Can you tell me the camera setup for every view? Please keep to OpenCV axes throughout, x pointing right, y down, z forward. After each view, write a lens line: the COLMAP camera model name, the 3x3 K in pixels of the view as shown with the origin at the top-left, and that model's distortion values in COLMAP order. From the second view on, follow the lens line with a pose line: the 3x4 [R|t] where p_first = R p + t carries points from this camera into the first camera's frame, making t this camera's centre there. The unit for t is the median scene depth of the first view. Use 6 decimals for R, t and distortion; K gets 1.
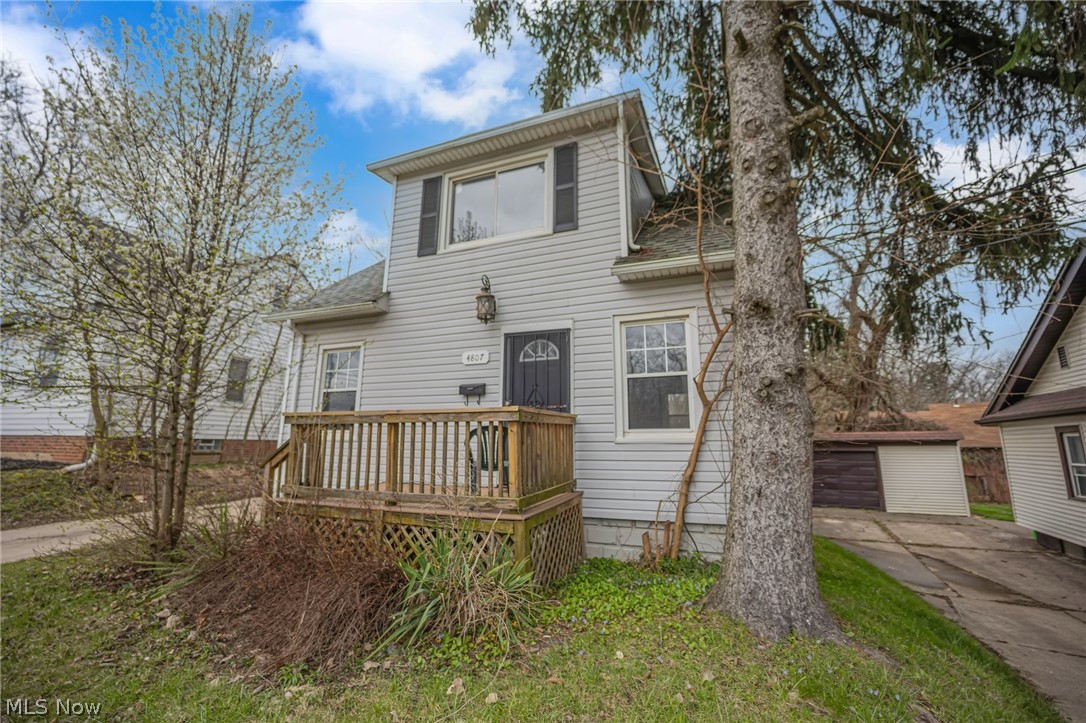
lens RADIAL K [[469.0, 0, 544.0], [0, 469.0, 414.0], [0, 0, 1]] dist [-0.003119, -0.000518]
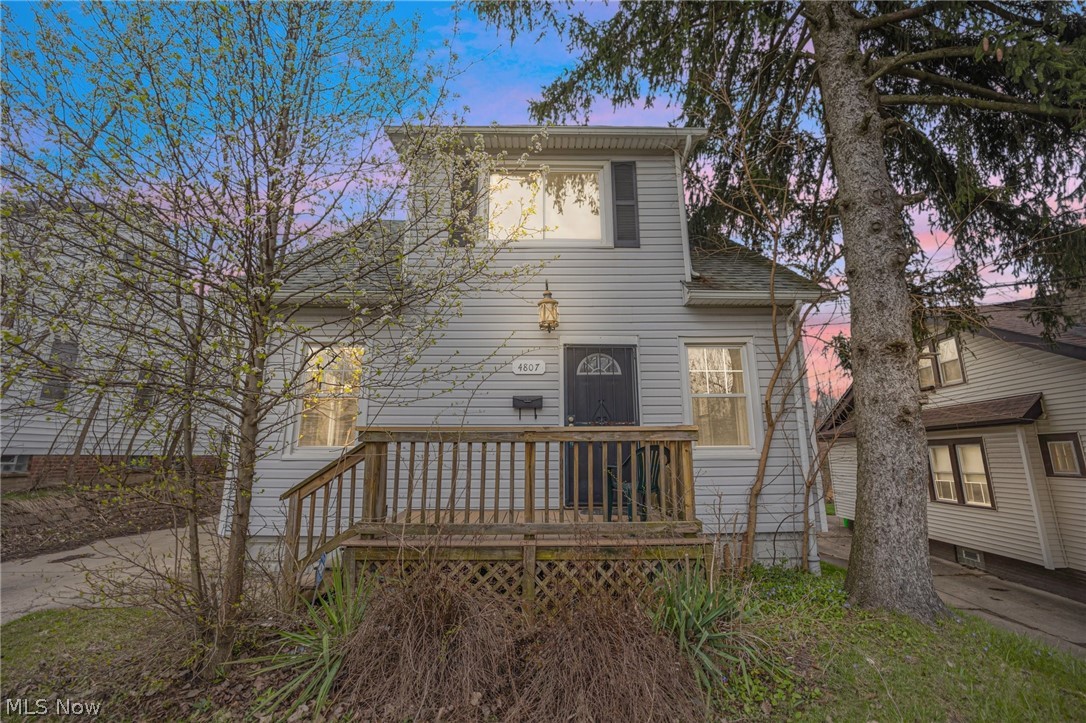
lens RADIAL K [[469.0, 0, 544.0], [0, 469.0, 414.0], [0, 0, 1]] dist [-0.003119, -0.000518]
pose [[0.914141, 0.024757, 0.404640, -0.541858], [-0.015962, 0.999558, -0.025095, -0.008079], [-0.405082, 0.016481, 0.914132, 0.175545]]
